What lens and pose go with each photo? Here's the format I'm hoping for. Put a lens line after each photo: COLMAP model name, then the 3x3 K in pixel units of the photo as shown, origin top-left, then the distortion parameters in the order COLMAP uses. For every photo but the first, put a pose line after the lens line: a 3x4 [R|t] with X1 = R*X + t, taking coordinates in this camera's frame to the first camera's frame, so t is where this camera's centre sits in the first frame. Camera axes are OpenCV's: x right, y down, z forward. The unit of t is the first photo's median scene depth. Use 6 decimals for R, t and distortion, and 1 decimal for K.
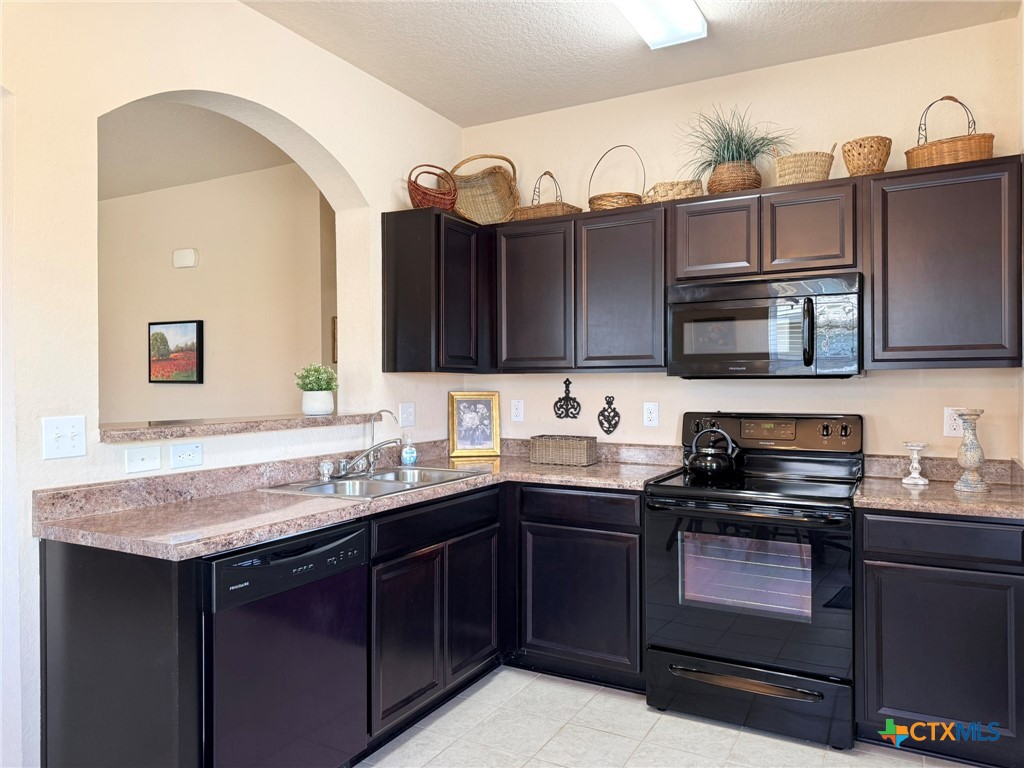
lens RADIAL K [[714.6, 0, 512.0], [0, 714.6, 384.0], [0, 0, 1]] dist [0.108250, -0.131984]
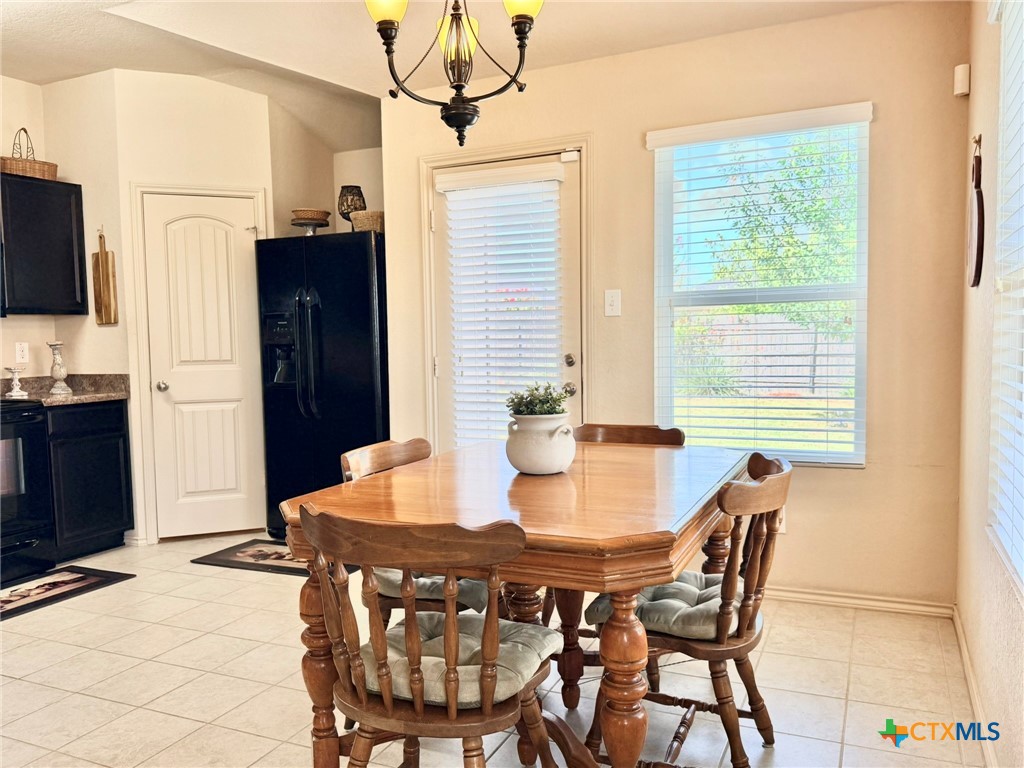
lens RADIAL K [[816.3, 0, 512.0], [0, 816.3, 384.0], [0, 0, 1]] dist [-0.002440, -0.002361]
pose [[-0.072316, -0.059595, 0.995600, -0.616090], [0.023932, 0.997822, 0.061466, 0.020136], [-0.997095, 0.028272, -0.070732, 0.078235]]
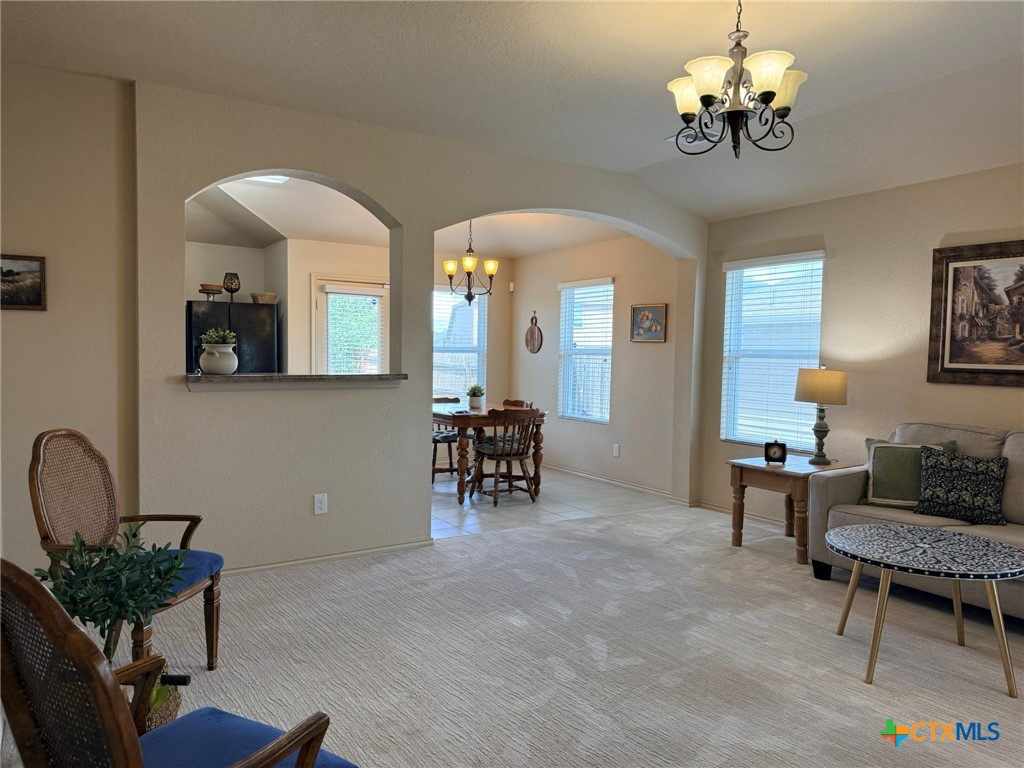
lens RADIAL K [[714.6, 0, 512.0], [0, 714.6, 384.0], [0, 0, 1]] dist [0.108250, -0.131984]
pose [[-0.873871, -0.032083, 0.485098, -0.850118], [-0.012927, 0.999001, 0.042785, -0.002626], [-0.485986, 0.031117, -0.873412, 1.166936]]
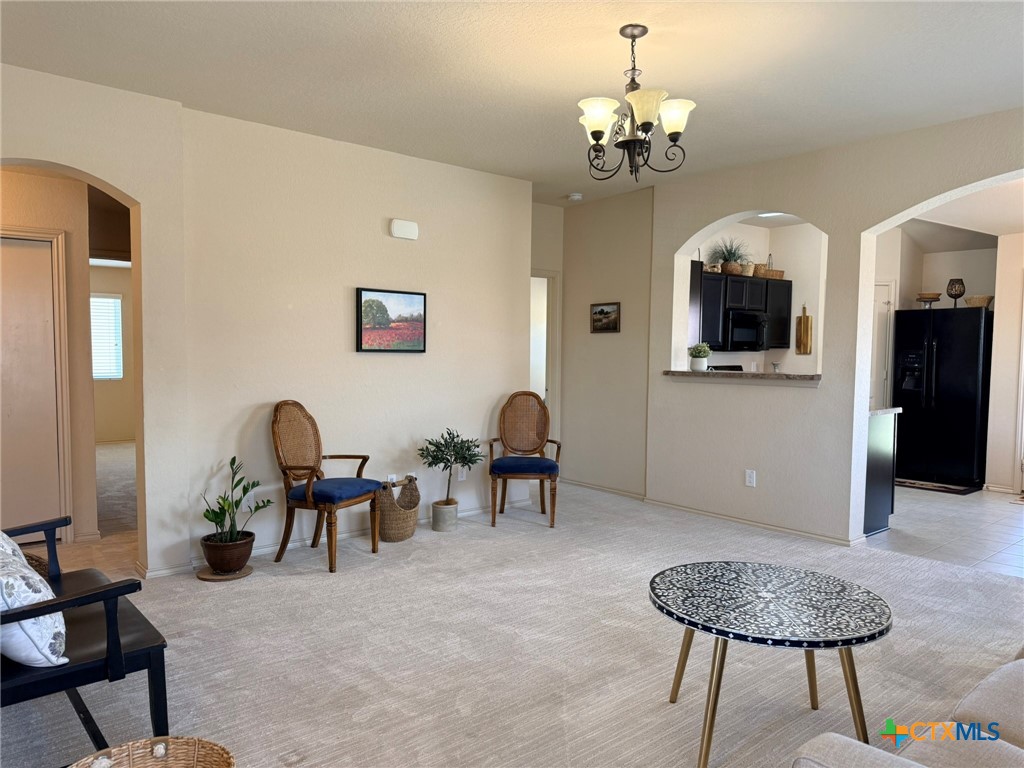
lens RADIAL K [[711.7, 0, 514.2], [0, 711.7, 386.0], [0, 0, 1]] dist [0.115353, -0.190464]
pose [[0.360072, -0.044222, 0.931876, -1.335631], [-0.007728, 0.998700, 0.050379, -0.005355], [-0.932892, -0.025341, 0.359263, 0.486513]]
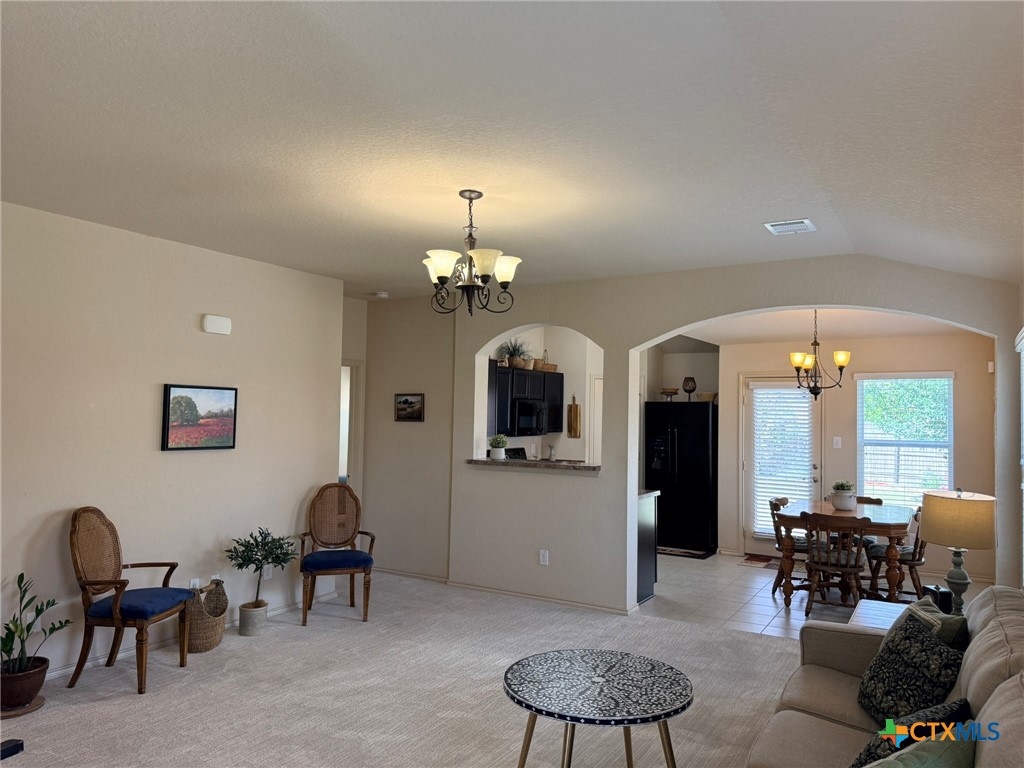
lens RADIAL K [[711.7, 0, 514.2], [0, 711.7, 386.0], [0, 0, 1]] dist [0.115353, -0.190464]
pose [[0.039604, 0.041664, 0.998346, -1.424044], [-0.015467, 0.999036, -0.041079, -0.052943], [-0.999096, -0.013814, 0.040210, 0.543611]]
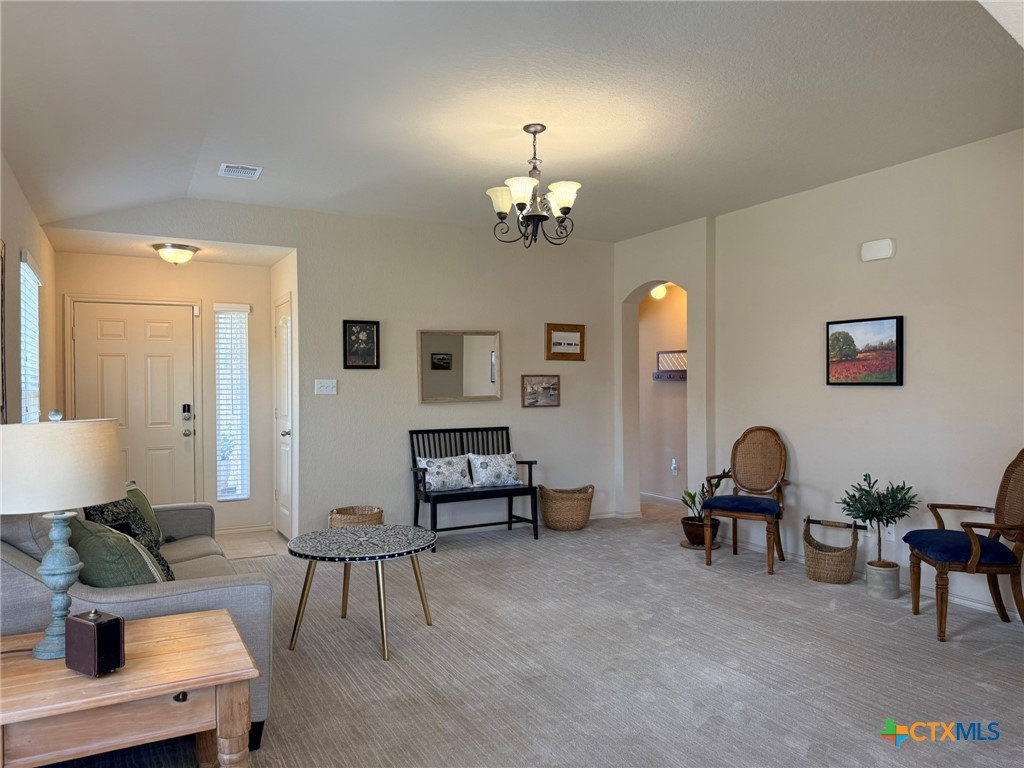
lens RADIAL K [[711.7, 0, 514.2], [0, 711.7, 386.0], [0, 0, 1]] dist [0.115353, -0.190464]
pose [[0.836672, -0.002500, -0.547699, -0.330617], [0.002120, 0.999997, -0.001327, 0.000295], [0.547700, -0.000051, 0.836675, -0.023631]]
